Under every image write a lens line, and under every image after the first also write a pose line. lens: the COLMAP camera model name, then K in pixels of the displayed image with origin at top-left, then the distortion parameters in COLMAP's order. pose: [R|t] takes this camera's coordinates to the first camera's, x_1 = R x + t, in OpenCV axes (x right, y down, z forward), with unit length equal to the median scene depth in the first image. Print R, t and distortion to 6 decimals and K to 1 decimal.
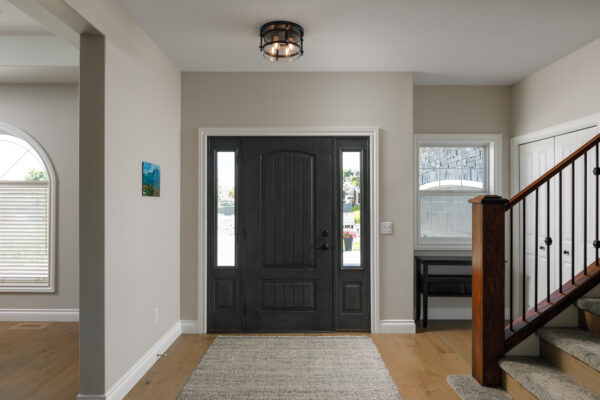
lens RADIAL K [[384.2, 0, 300.0], [0, 384.2, 200.0], [0, 0, 1]] dist [0.003542, -0.000269]
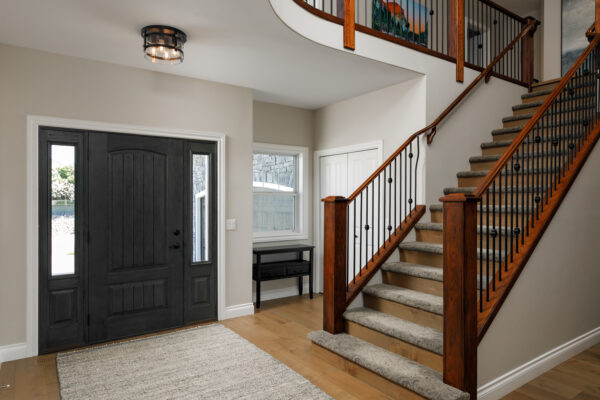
lens RADIAL K [[384.2, 0, 300.0], [0, 384.2, 200.0], [0, 0, 1]] dist [0.003542, -0.000269]
pose [[0.825628, -0.003394, 0.564205, -0.246345], [0.002664, 0.999994, 0.002119, -0.000225], [-0.564209, -0.000246, 0.825632, -0.040333]]
